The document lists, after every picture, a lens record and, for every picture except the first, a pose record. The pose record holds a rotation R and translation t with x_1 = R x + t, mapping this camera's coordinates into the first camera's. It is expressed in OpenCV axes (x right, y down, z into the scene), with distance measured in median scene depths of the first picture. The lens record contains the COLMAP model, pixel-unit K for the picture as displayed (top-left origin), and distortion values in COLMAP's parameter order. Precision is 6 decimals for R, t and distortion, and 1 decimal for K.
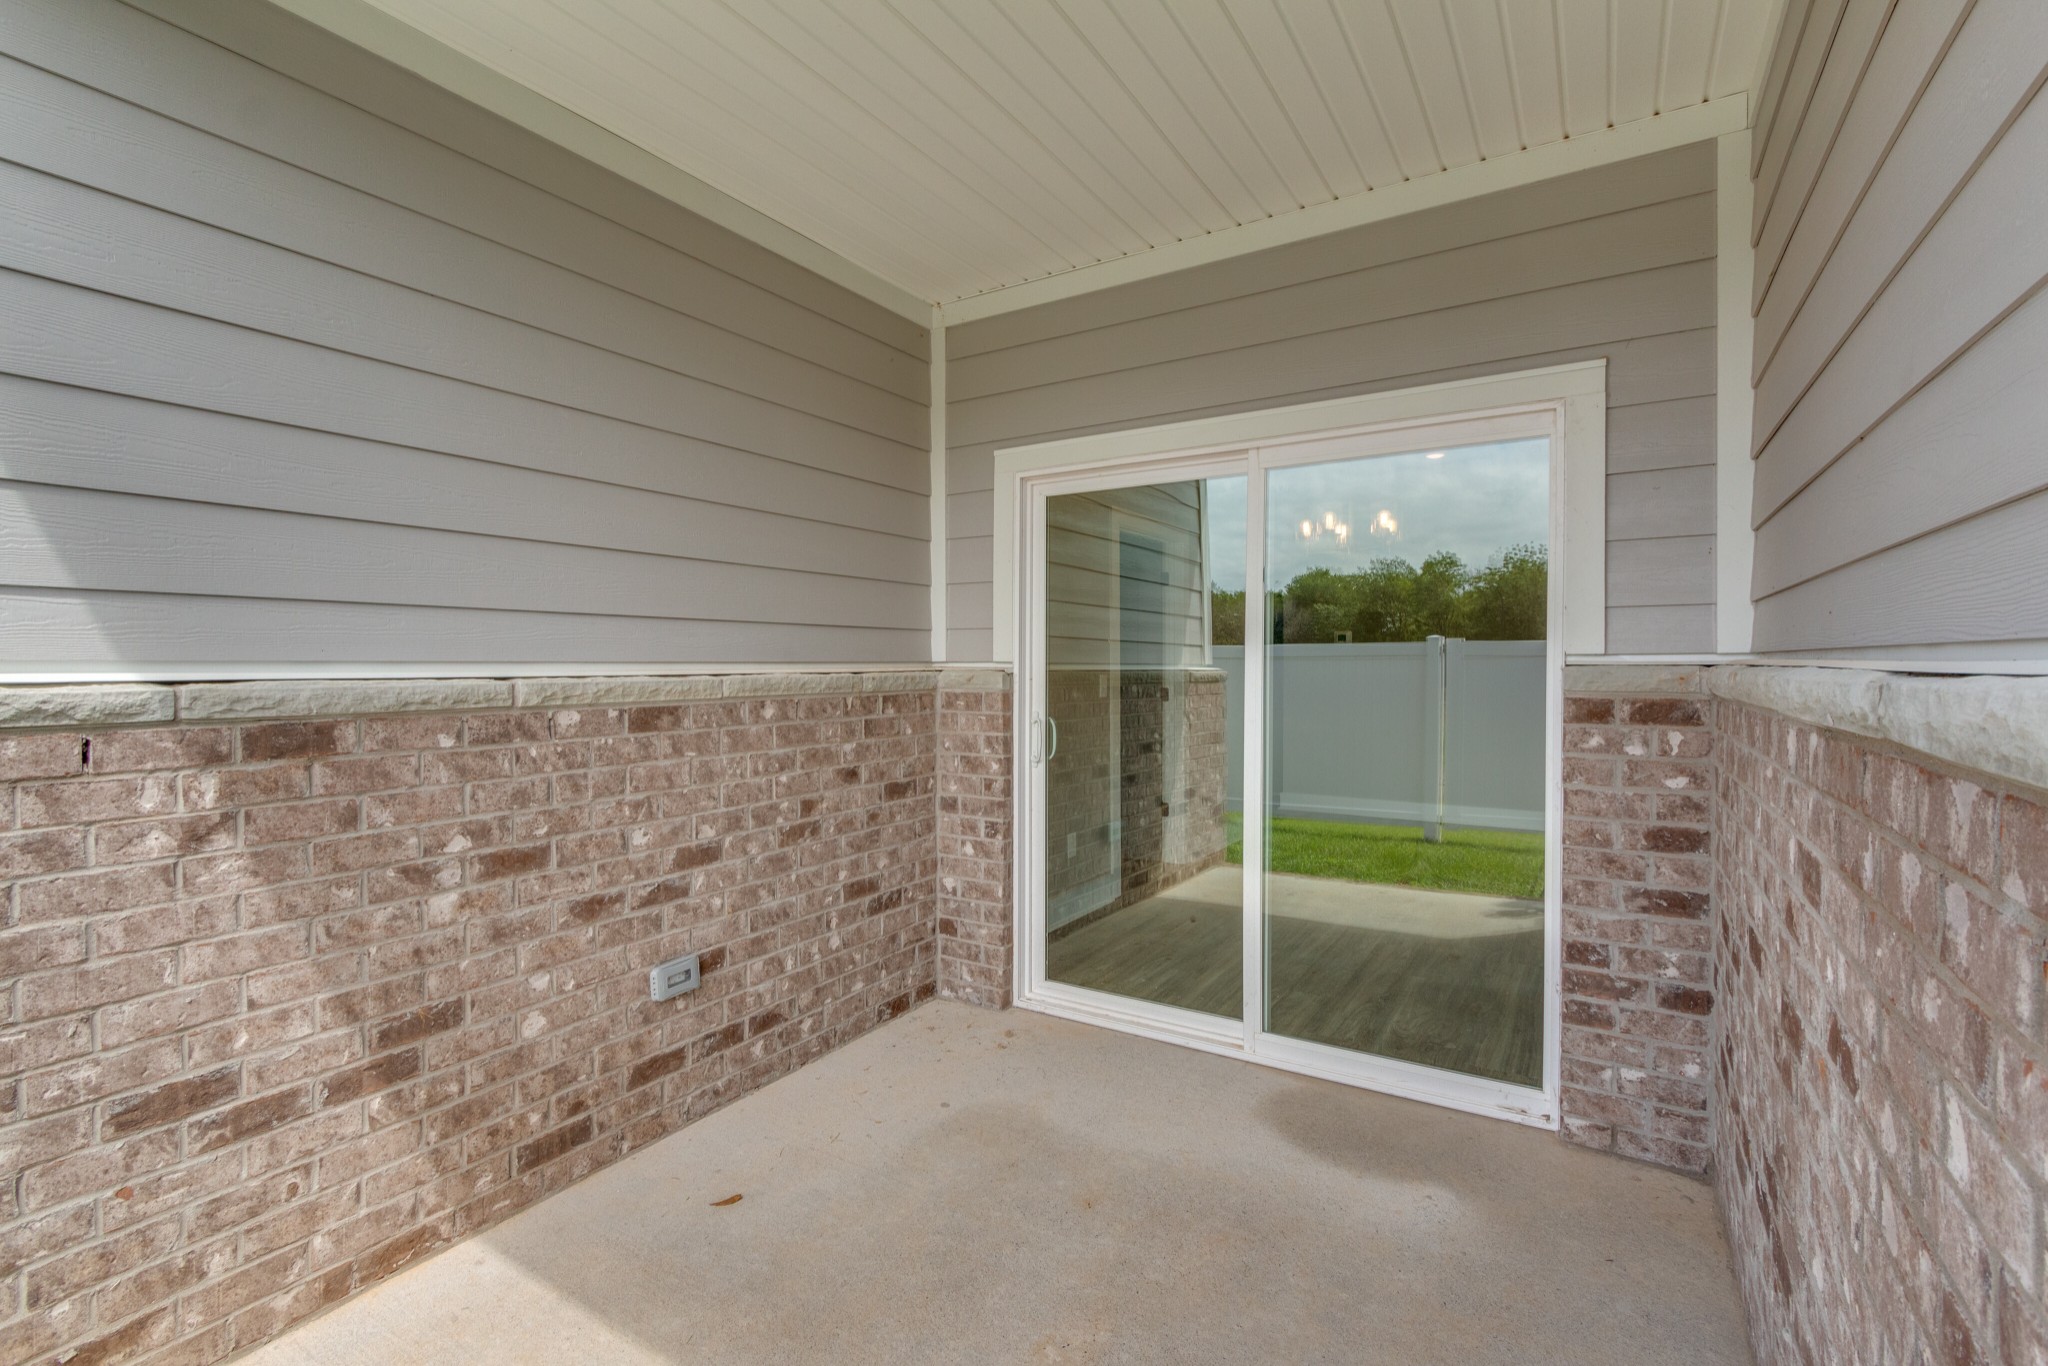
lens RADIAL K [[934.5, 0, 1027.5], [0, 934.5, 673.3], [0, 0, 1]] dist [0.004795, -0.003348]
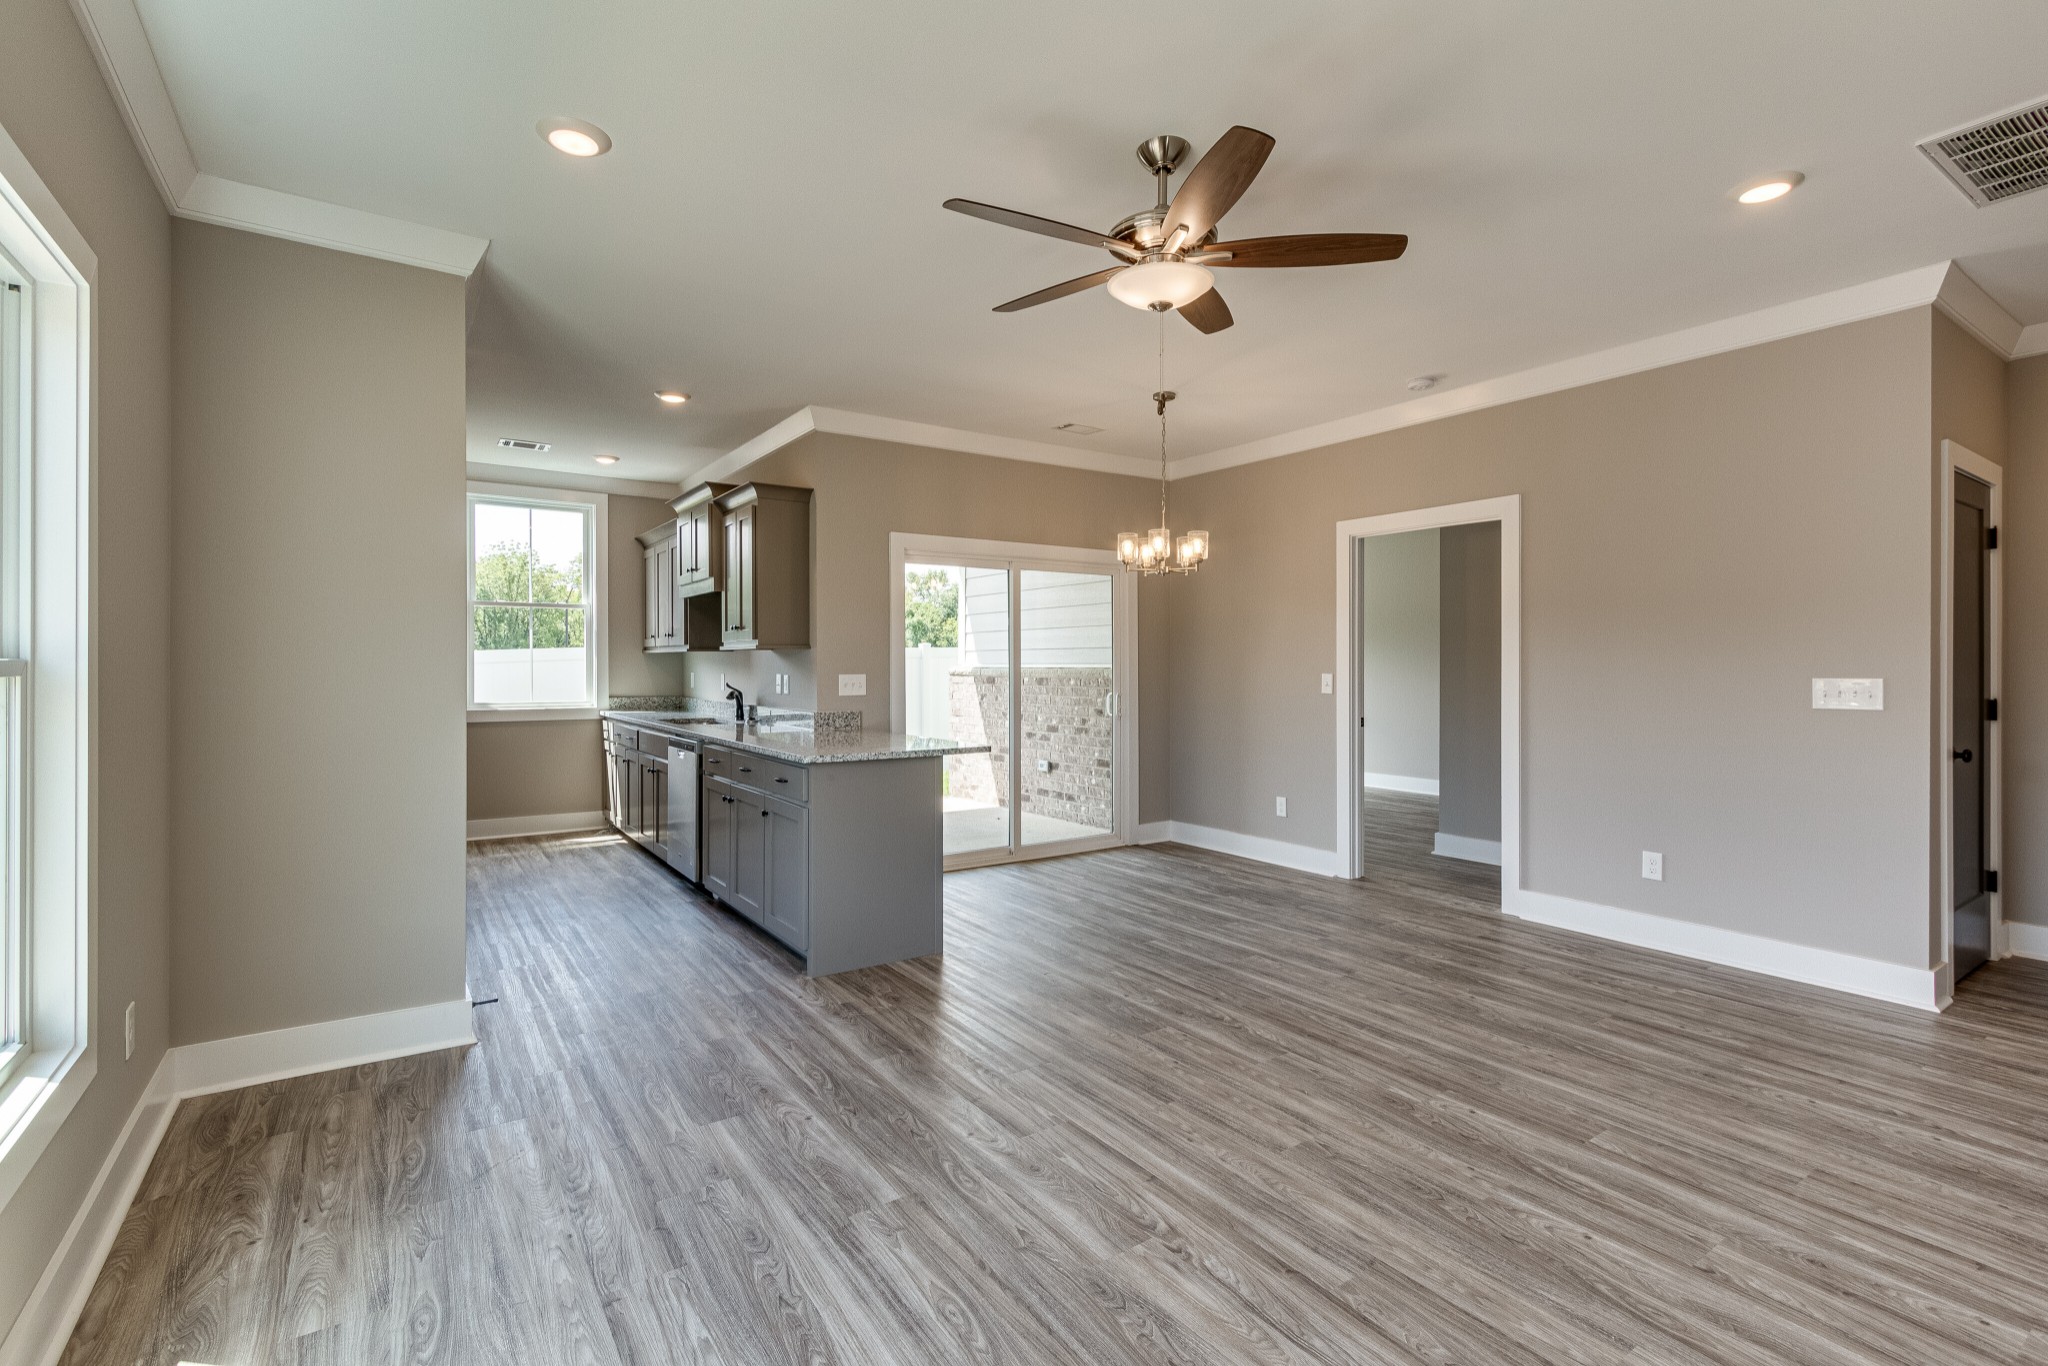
lens RADIAL K [[934.5, 0, 1019.2], [0, 934.5, 669.0], [0, 0, 1]] dist [0.004795, -0.003348]
pose [[-0.416782, 0.002121, -0.909004, 2.233025], [-0.009135, 0.999937, 0.006521, -0.012083], [0.908961, 0.011022, -0.416736, 1.999852]]
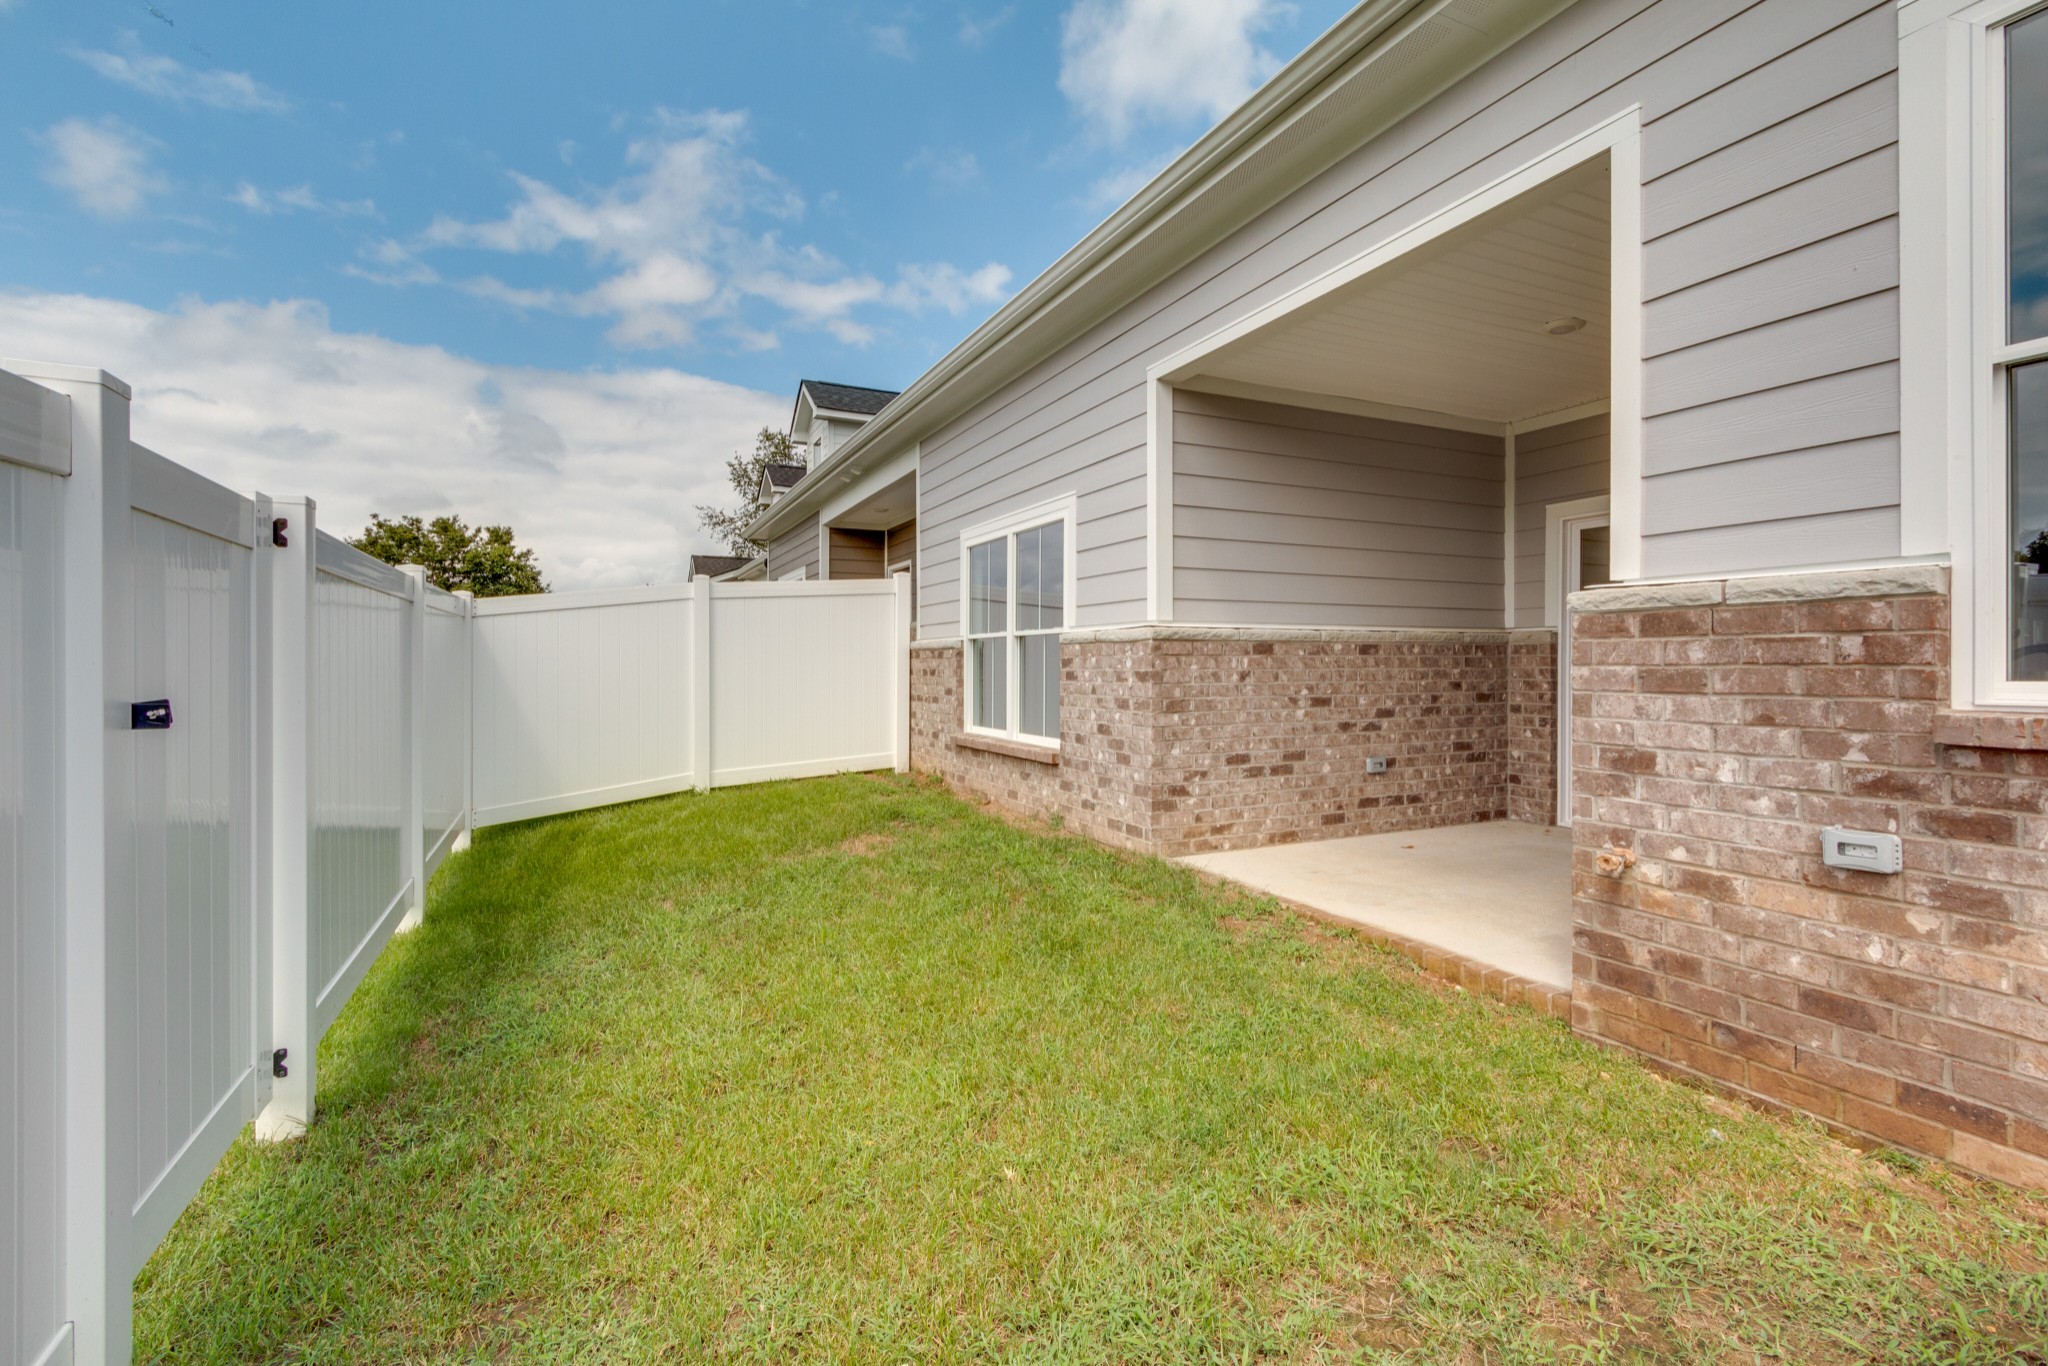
lens RADIAL K [[934.5, 0, 1010.6], [0, 934.5, 664.8], [0, 0, 1]] dist [0.004795, -0.003348]
pose [[0.833011, 0.004242, -0.553240, 0.121569], [-0.007615, 0.999964, -0.003797, 0.090455], [0.553203, 0.007376, 0.833014, -1.234449]]
